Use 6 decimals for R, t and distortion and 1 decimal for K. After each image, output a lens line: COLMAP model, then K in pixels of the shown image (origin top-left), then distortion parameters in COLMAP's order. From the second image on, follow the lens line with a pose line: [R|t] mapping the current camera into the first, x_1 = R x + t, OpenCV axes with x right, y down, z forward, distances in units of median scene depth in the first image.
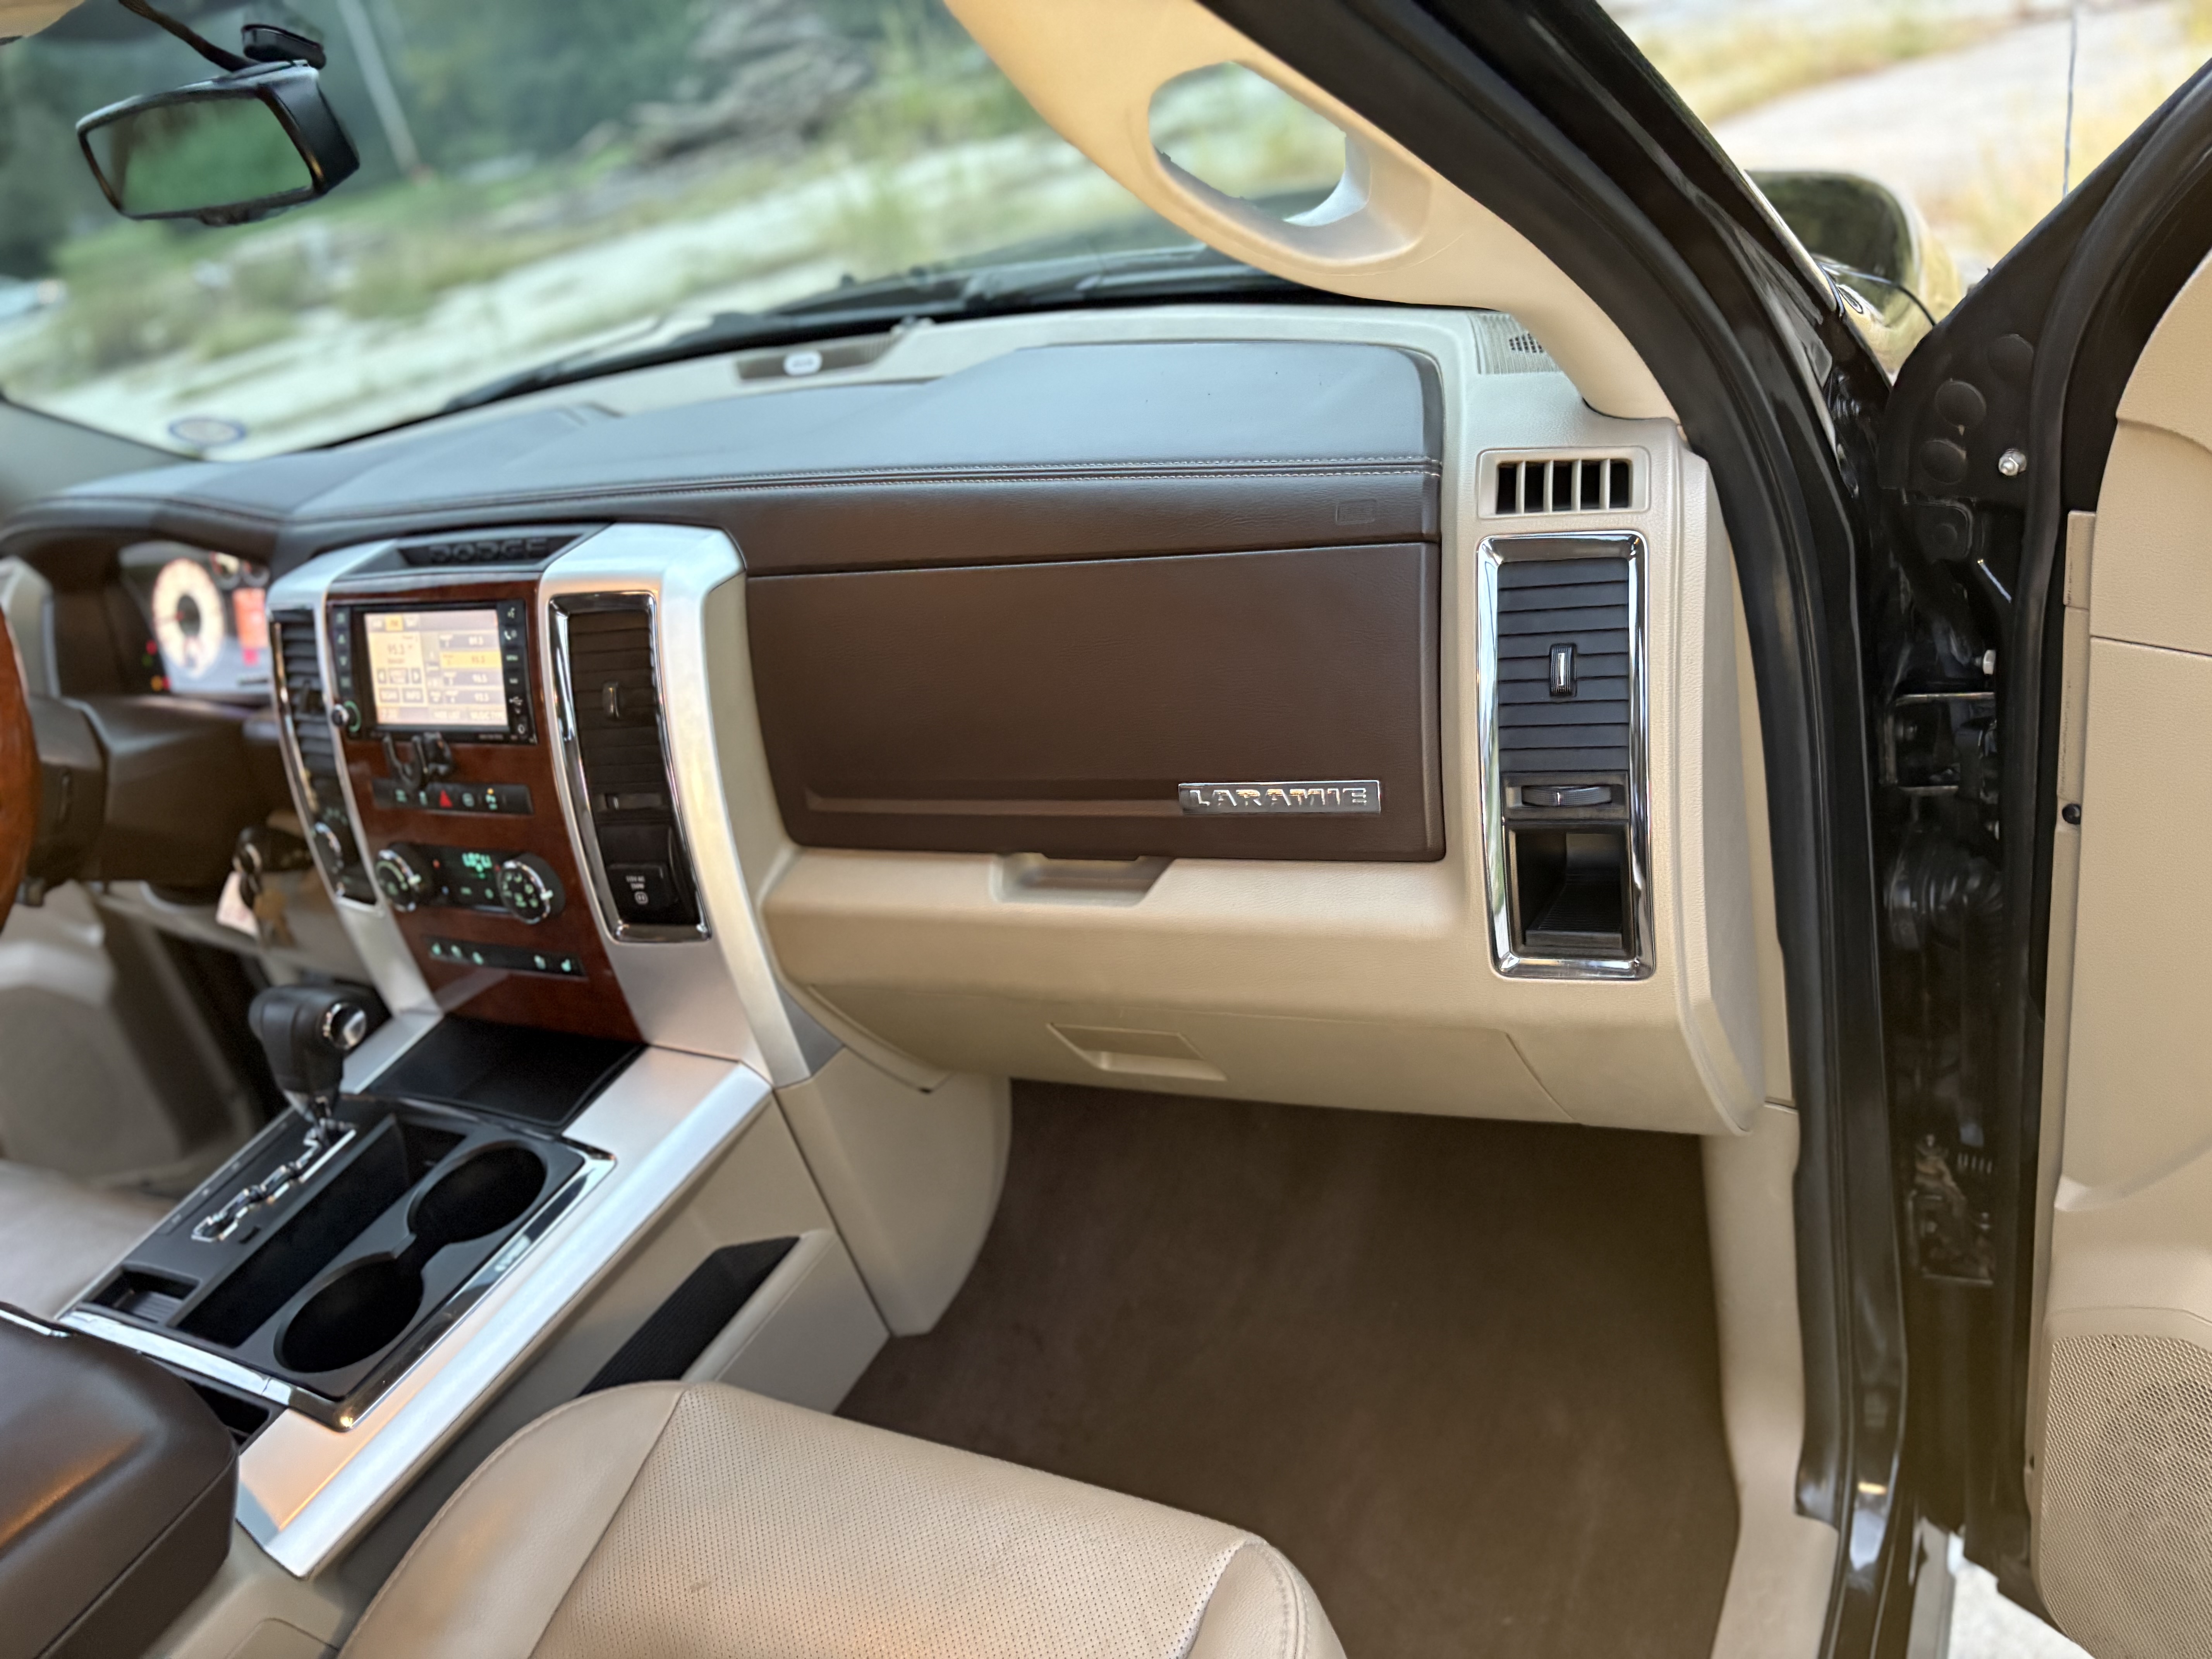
lens RADIAL K [[1659.1, 0, 1106.0], [0, 1659.1, 829.5], [0, 0, 1]] dist [-0.001492, -0.025955]
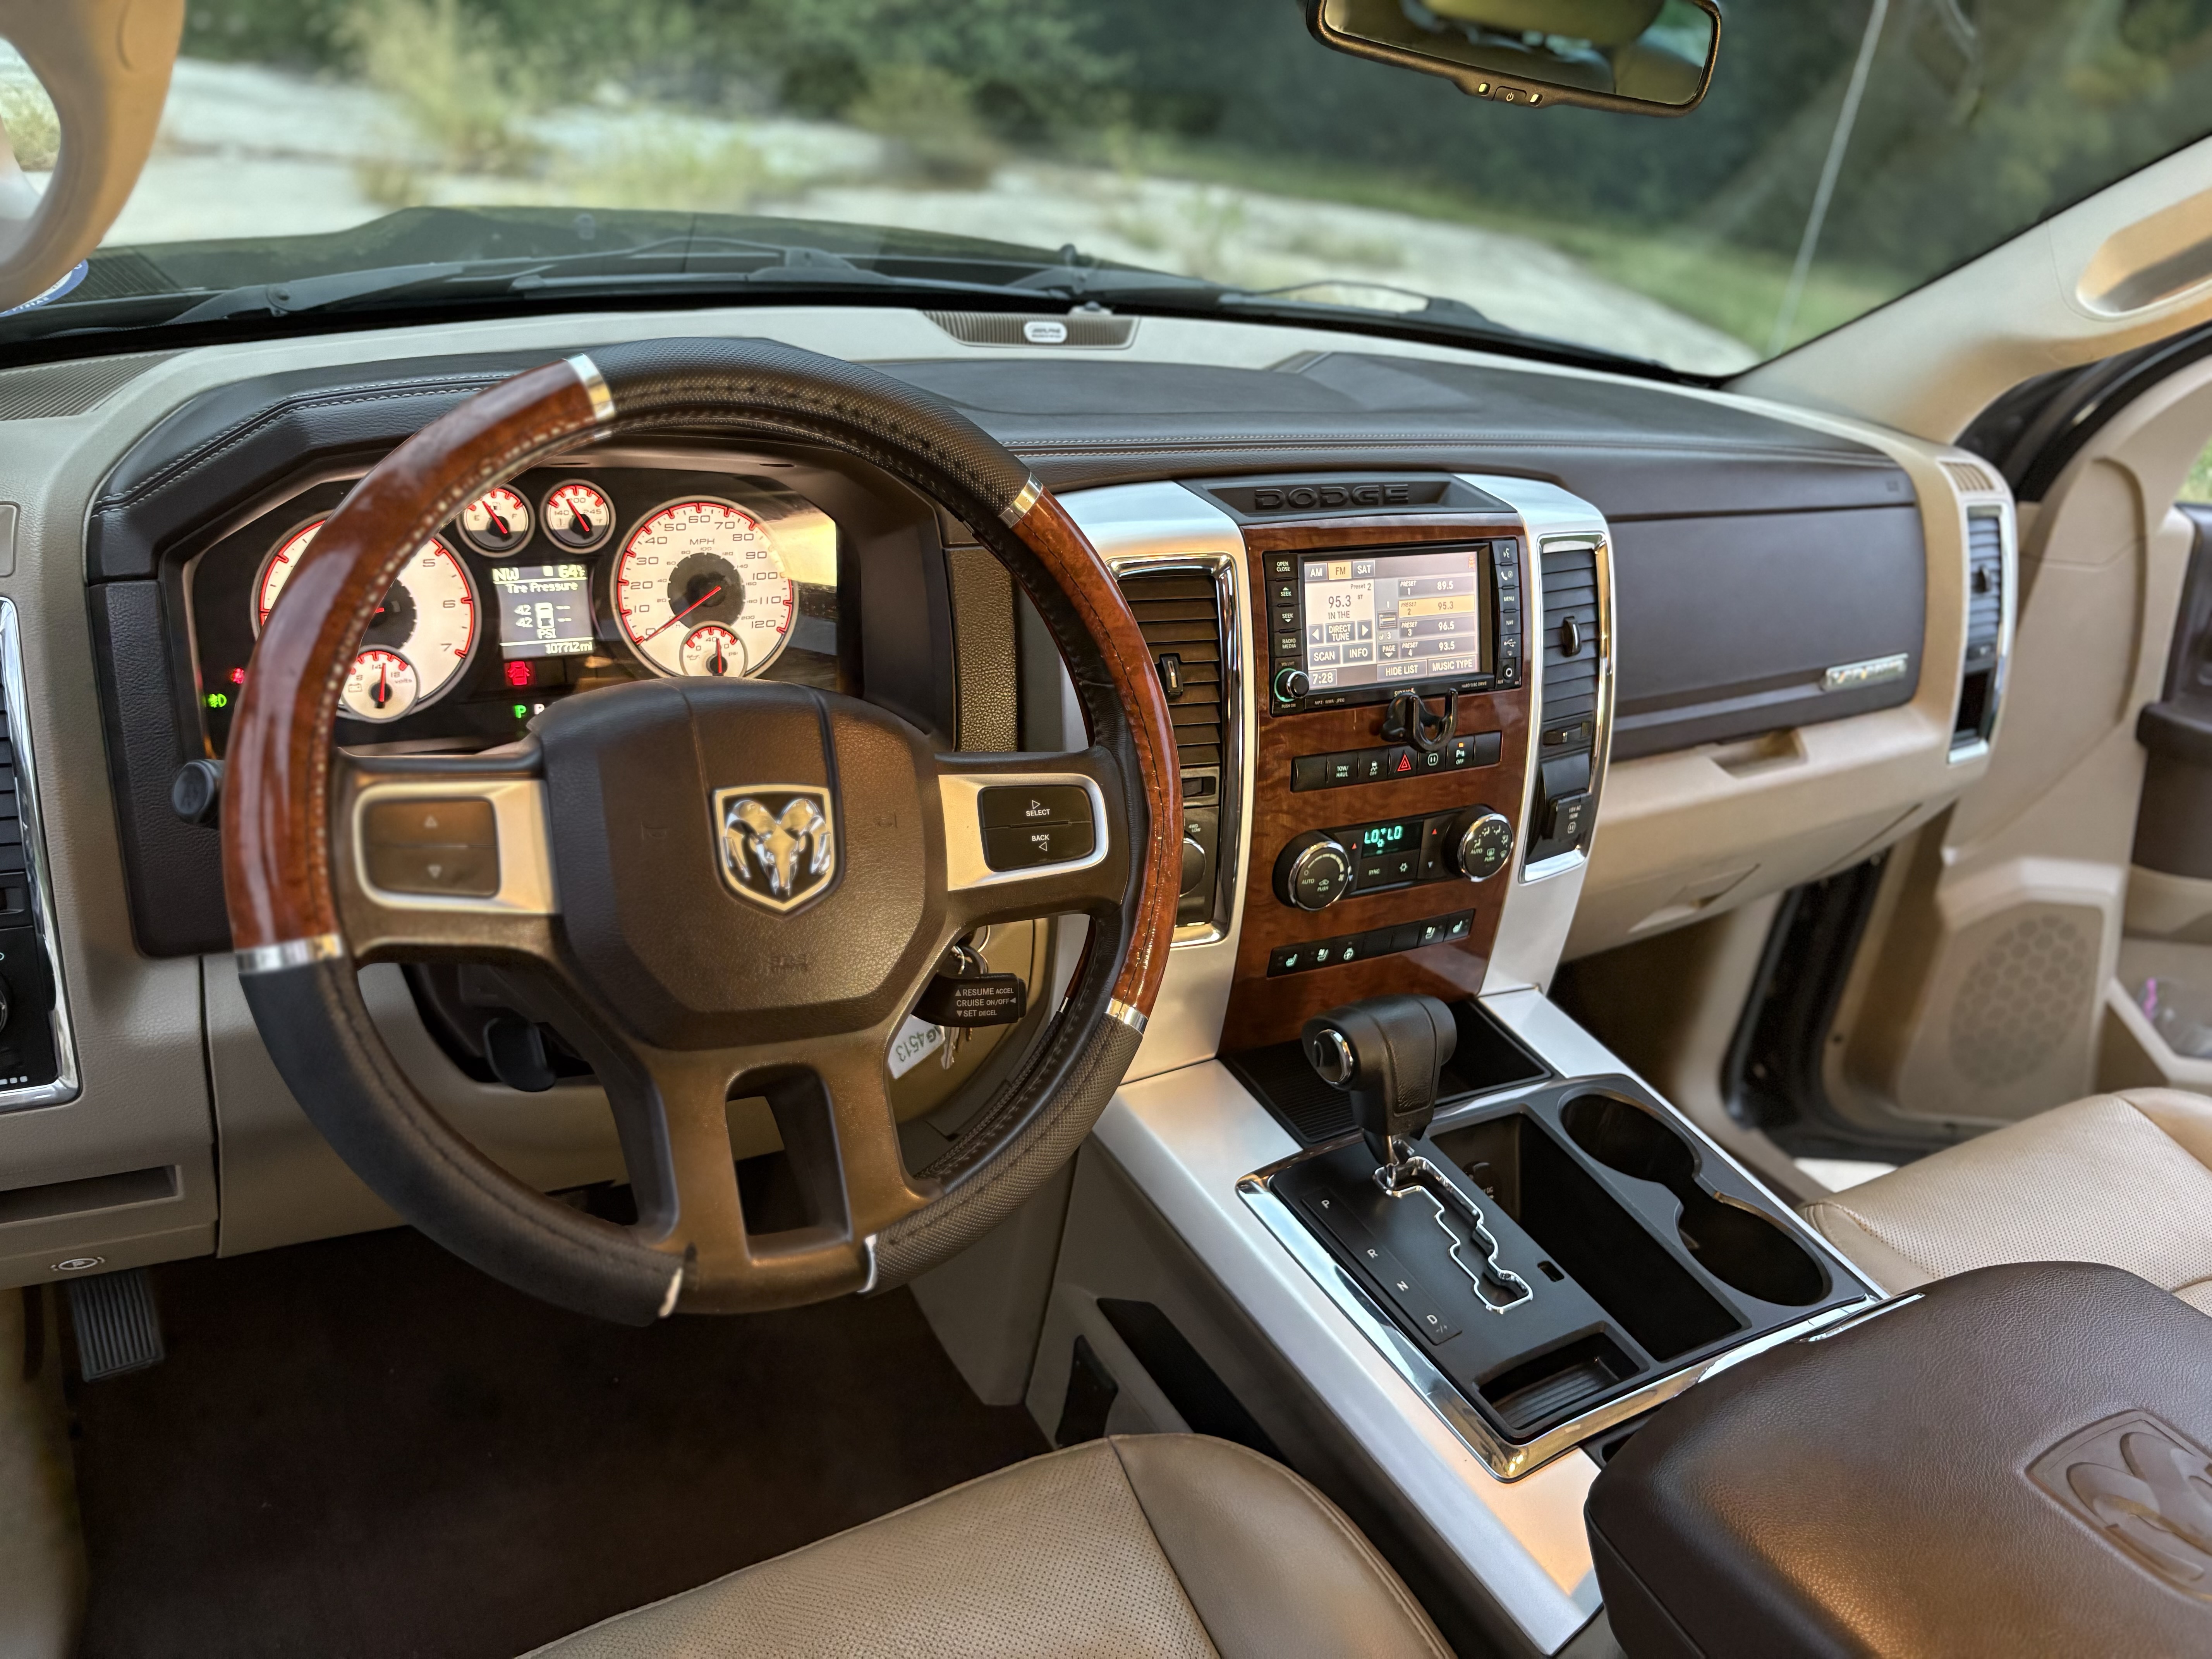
lens RADIAL K [[1659.1, 0, 1106.0], [0, 1659.1, 829.5], [0, 0, 1]] dist [-0.001492, -0.025955]
pose [[0.501774, -0.119759, 0.856668, -1.263285], [0.179368, 0.983249, 0.032394, -0.042058], [-0.846197, 0.137404, 0.514850, 0.683483]]
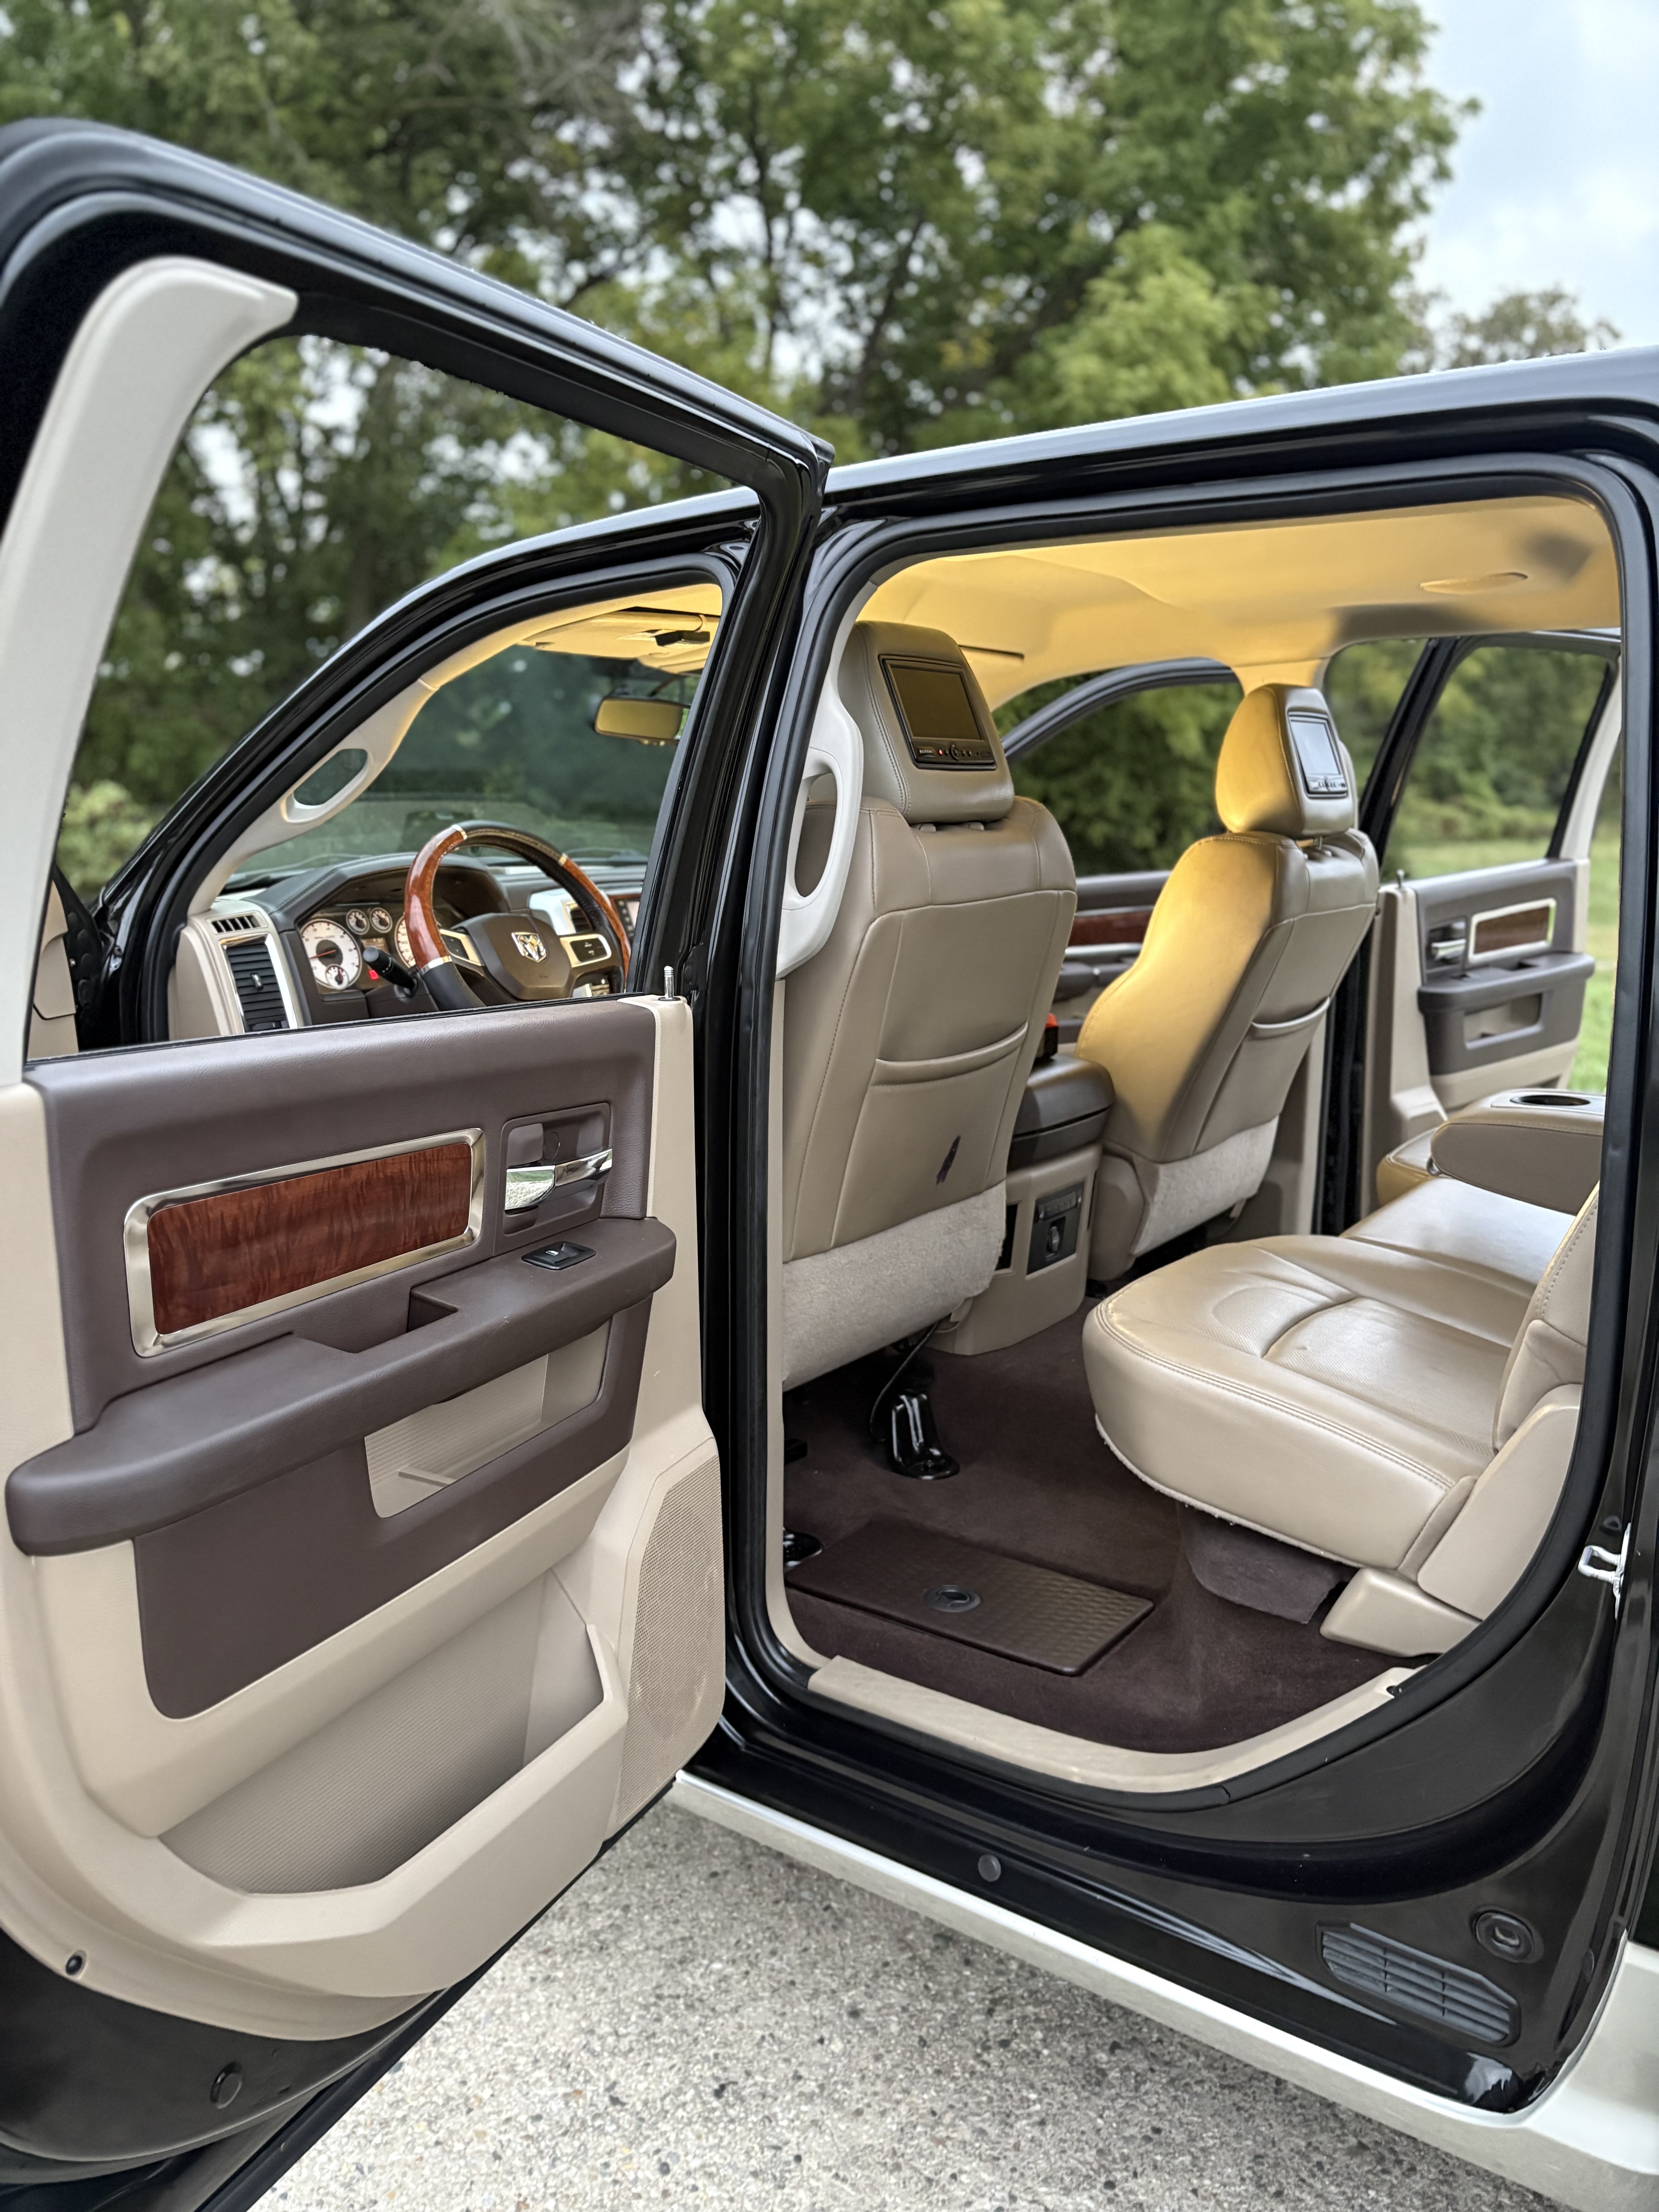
lens RADIAL K [[1647.4, 0, 829.5], [0, 1647.4, 1106.0], [0, 0, 1]] dist [-0.005062, -0.006136]
pose [[0.169583, 0.035266, 0.984885, -2.807255], [0.437768, 0.892657, -0.107341, 0.532107], [-0.882950, 0.449355, 0.135941, 0.555144]]
